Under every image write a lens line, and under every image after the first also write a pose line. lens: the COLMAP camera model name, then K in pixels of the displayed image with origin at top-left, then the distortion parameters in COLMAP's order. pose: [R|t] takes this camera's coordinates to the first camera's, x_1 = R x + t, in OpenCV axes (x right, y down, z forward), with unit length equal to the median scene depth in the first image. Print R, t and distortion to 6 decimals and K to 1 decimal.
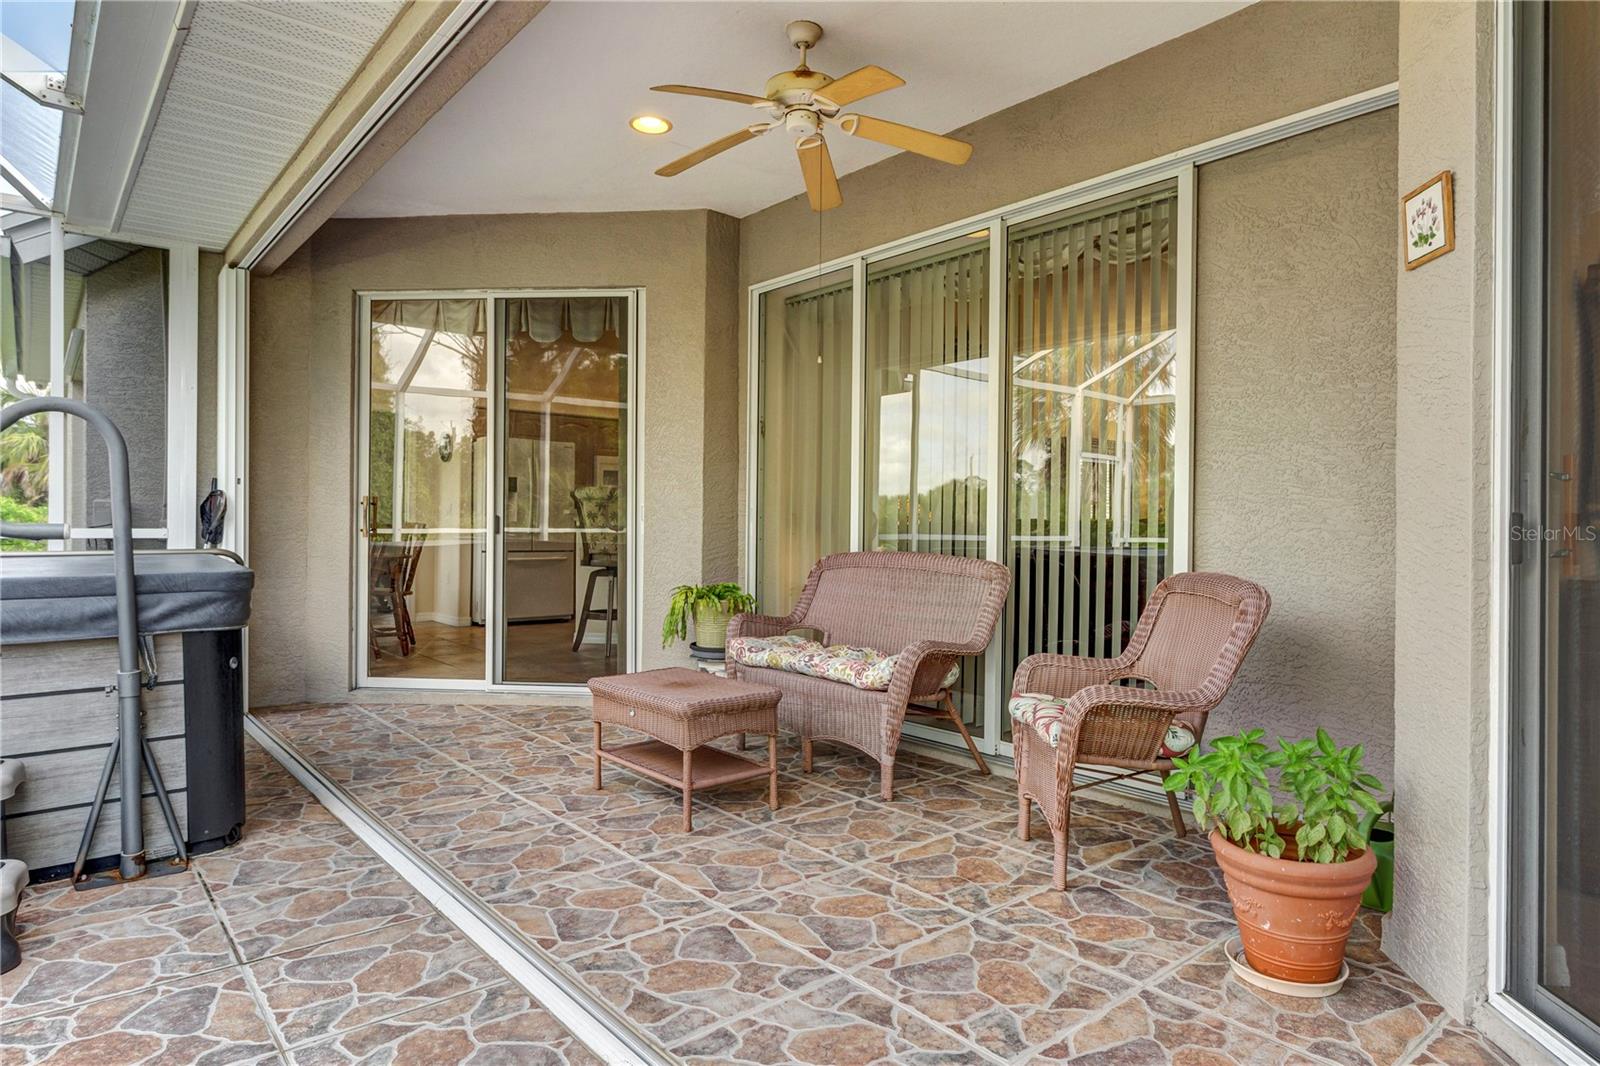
lens RADIAL K [[938.8, 0, 813.0], [0, 938.8, 529.3], [0, 0, 1]] dist [0.001903, 0.000011]
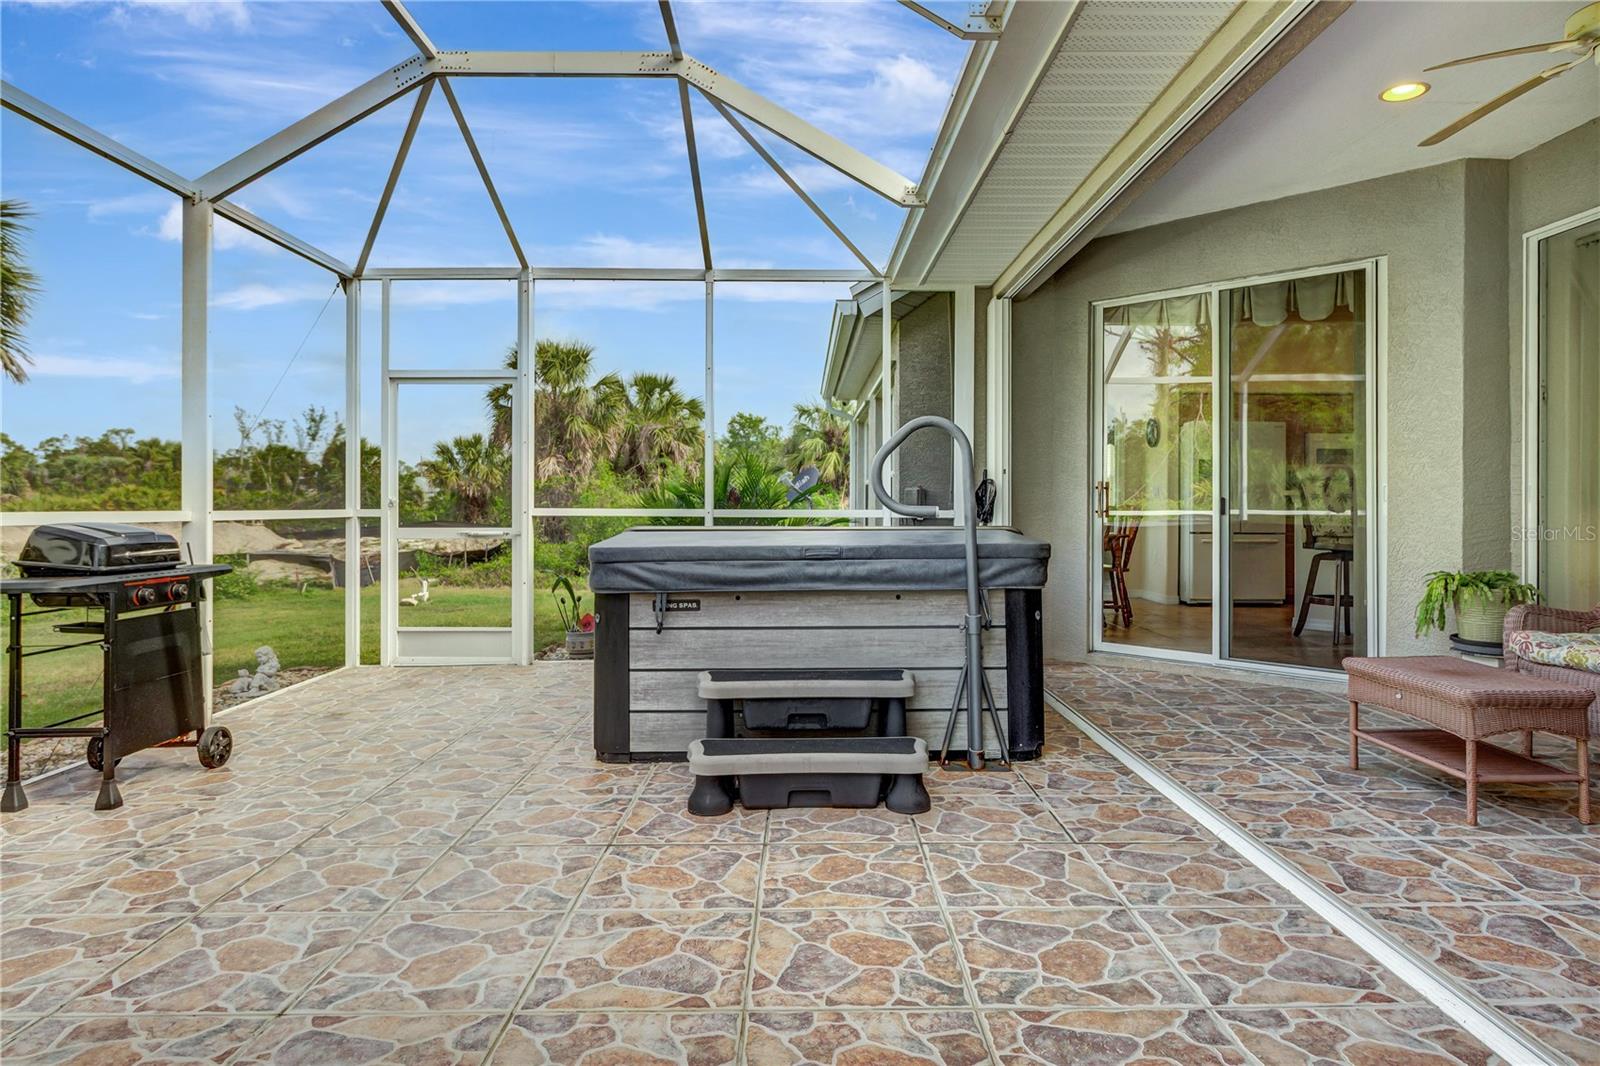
lens RADIAL K [[947.9, 0, 807.5], [0, 947.9, 498.4], [0, 0, 1]] dist [0.002176, -0.000851]
pose [[0.771577, -0.009505, -0.636064, -0.039732], [0.000270, 0.999893, -0.014613, 0.002593], [0.636135, 0.011103, 0.771498, -0.190718]]
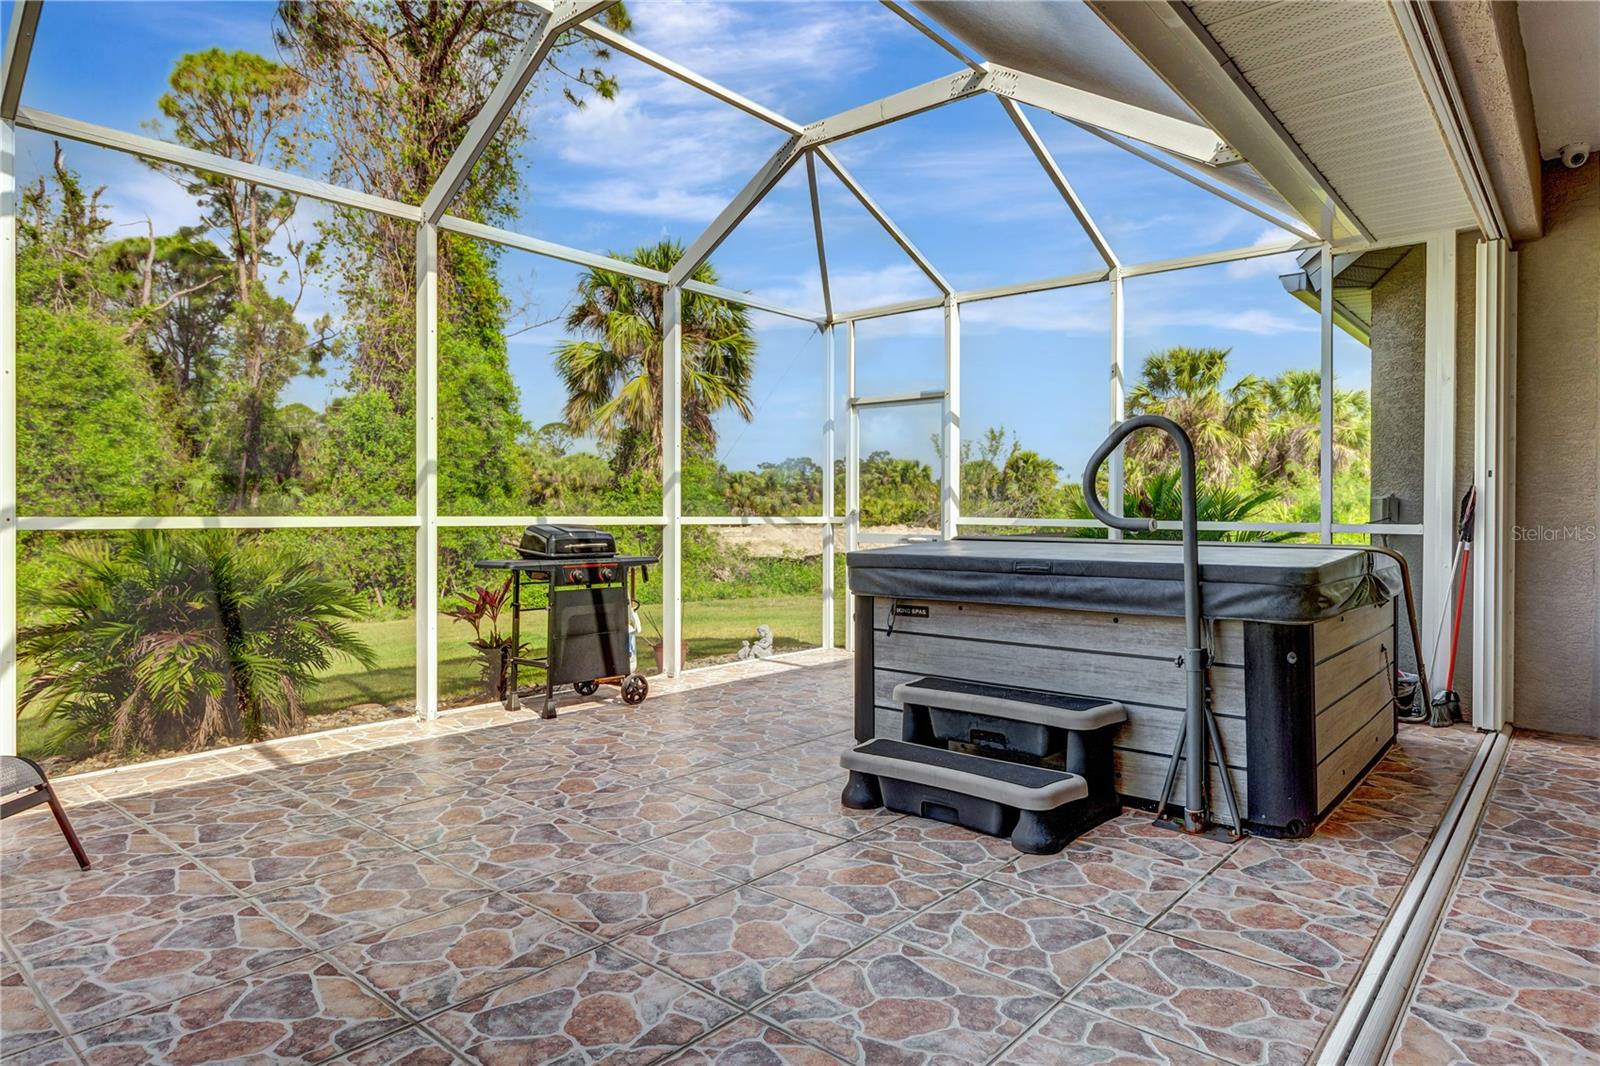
lens RADIAL K [[932.9, 0, 801.5], [0, 932.9, 513.3], [0, 0, 1]] dist [0.000448, -0.000377]
pose [[0.164291, -0.002535, -0.986409, 0.283105], [-0.011479, 0.999924, -0.004482, -0.001916], [0.986345, 0.012059, 0.164250, 0.319138]]
